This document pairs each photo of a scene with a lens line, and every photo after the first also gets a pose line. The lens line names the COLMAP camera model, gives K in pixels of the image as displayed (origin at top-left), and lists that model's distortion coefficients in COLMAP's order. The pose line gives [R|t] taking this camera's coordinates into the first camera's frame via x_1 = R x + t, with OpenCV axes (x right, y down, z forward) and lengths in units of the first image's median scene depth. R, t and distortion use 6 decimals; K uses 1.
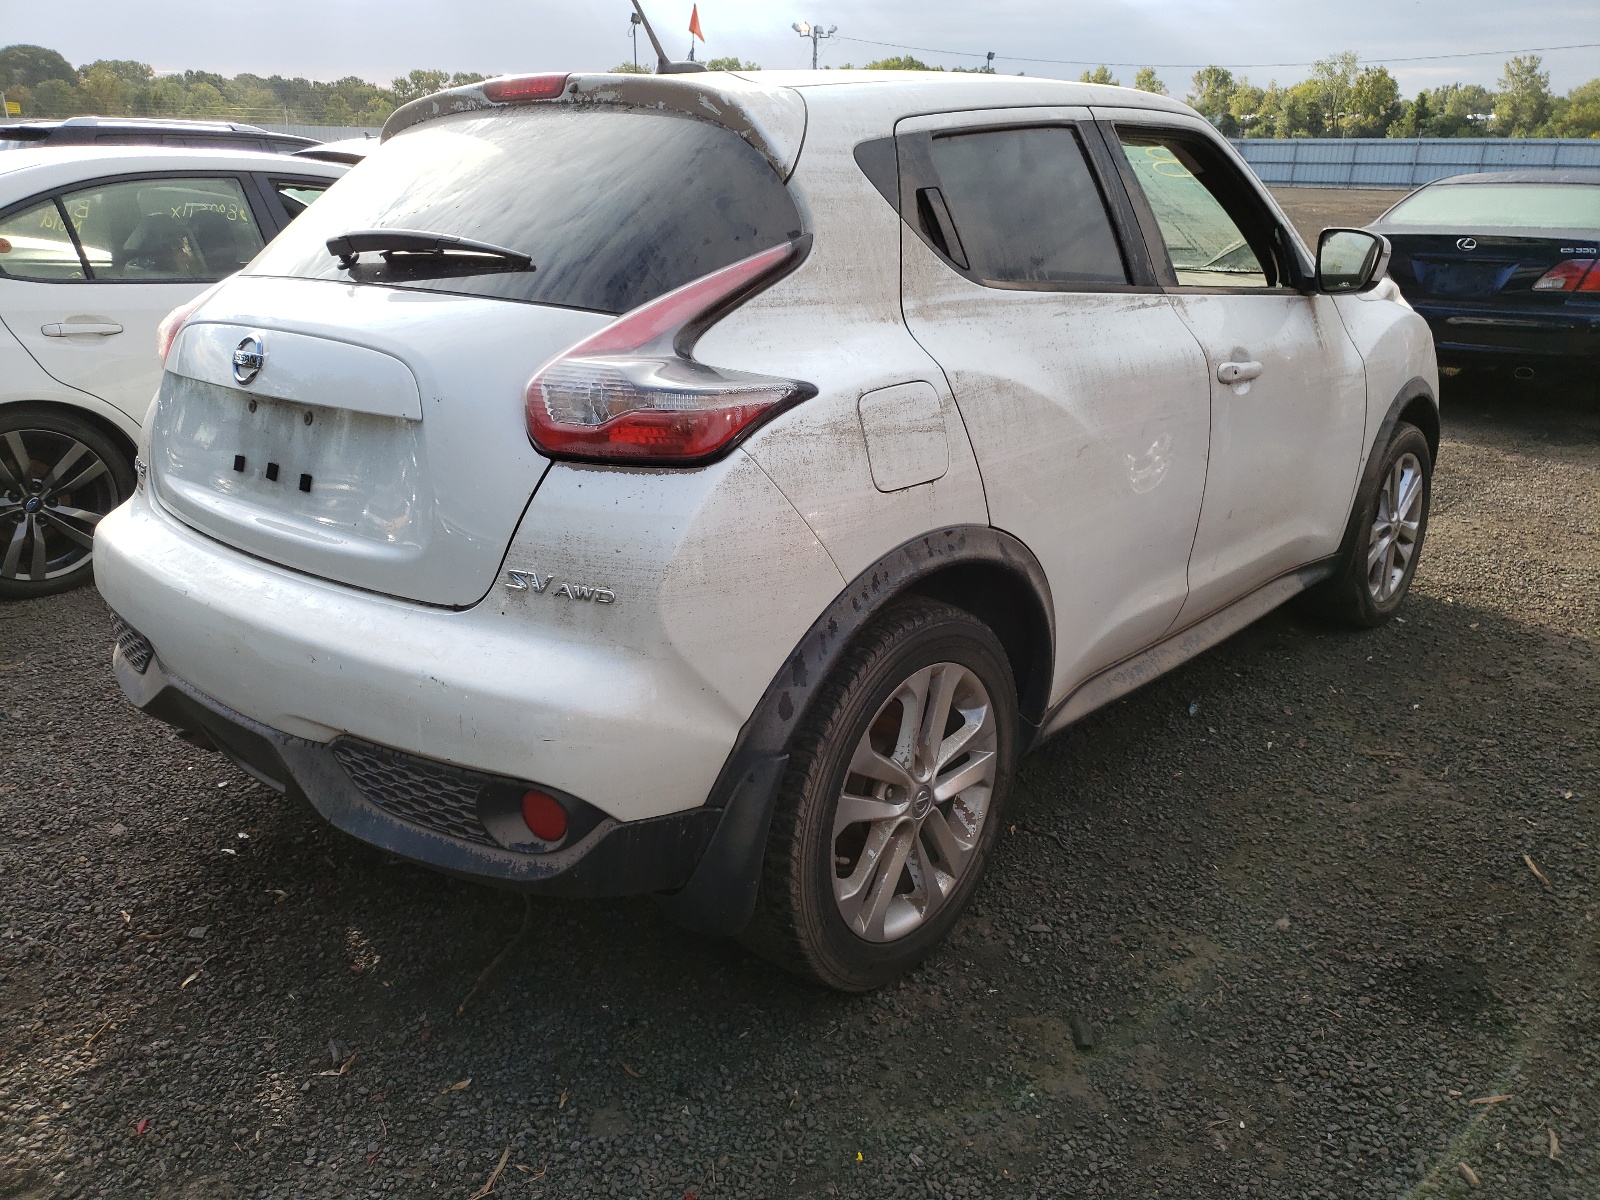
lens RADIAL K [[1234.2, 0, 800.0], [0, 1234.2, 600.0], [0, 0, 1]] dist [-0.007919, -0.003900]
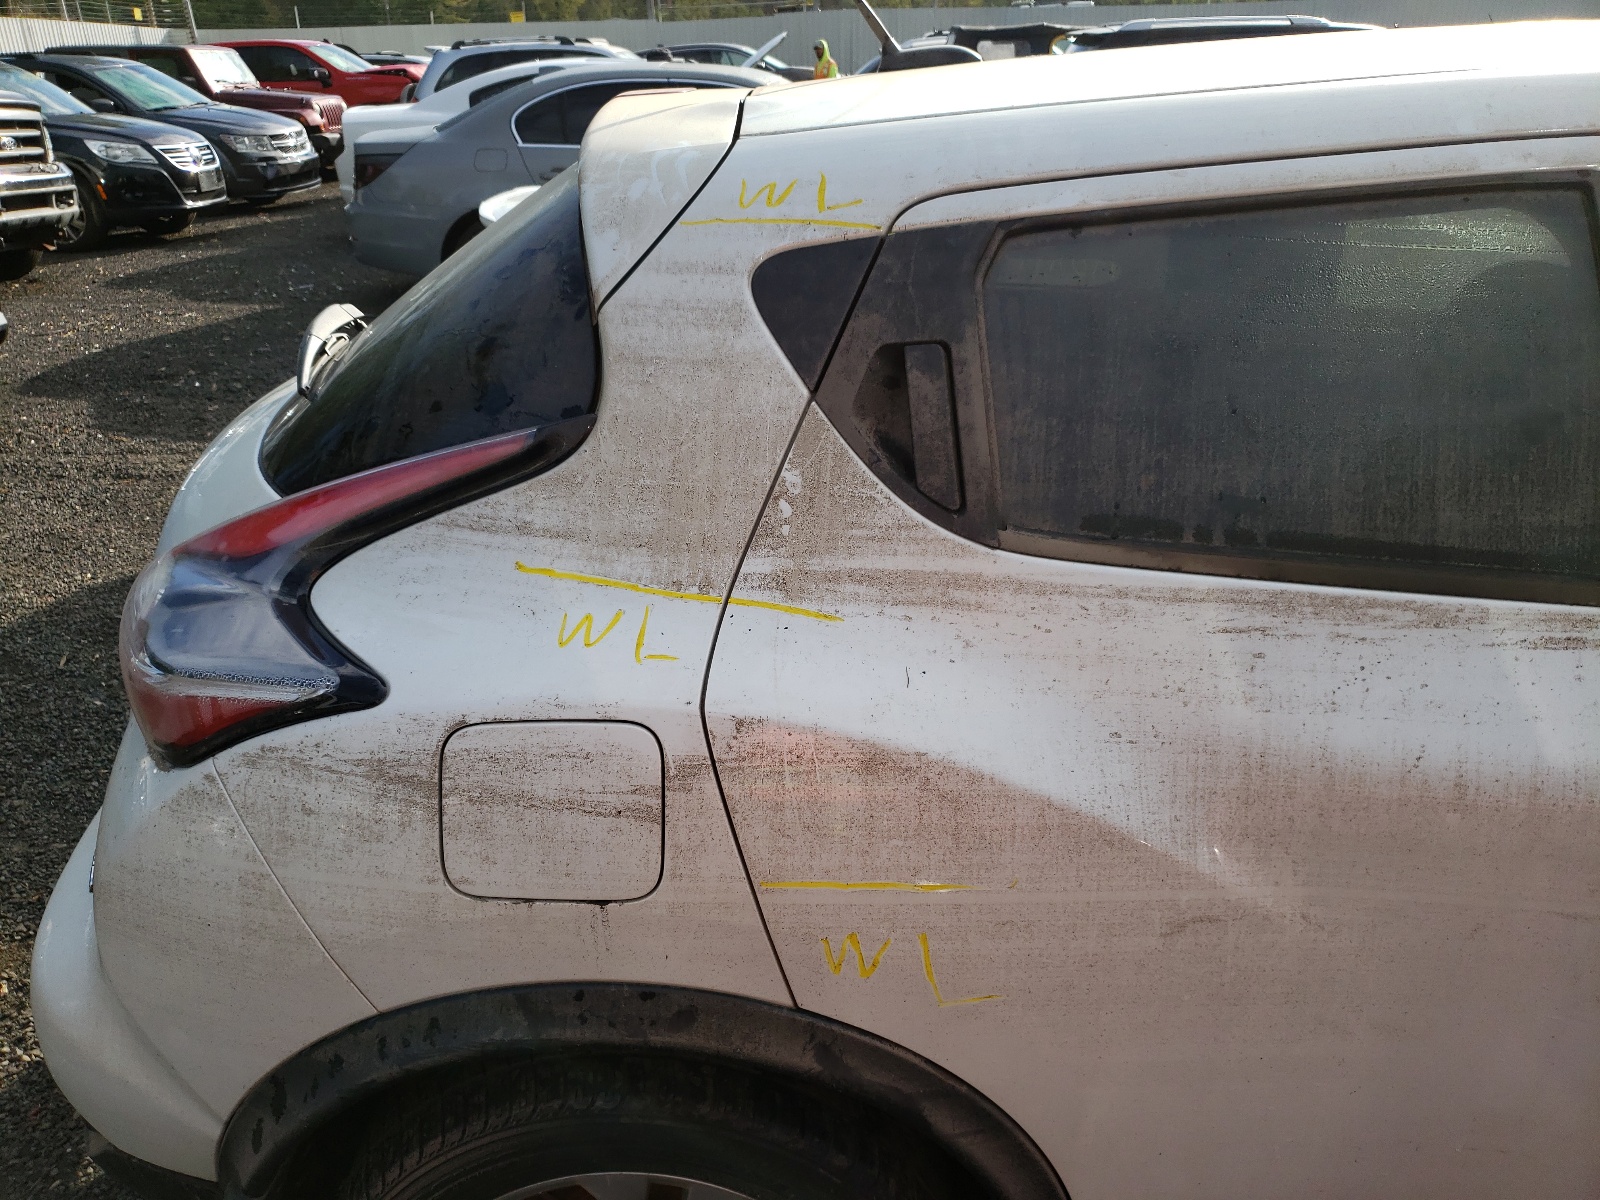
lens RADIAL K [[1234.2, 0, 800.0], [0, 1234.2, 600.0], [0, 0, 1]] dist [-0.007919, -0.003900]
pose [[0.656322, 0.287048, -0.697742, 0.515719], [-0.240735, 0.956133, 0.166904, -0.342148], [0.715044, 0.058428, 0.696634, 0.685317]]
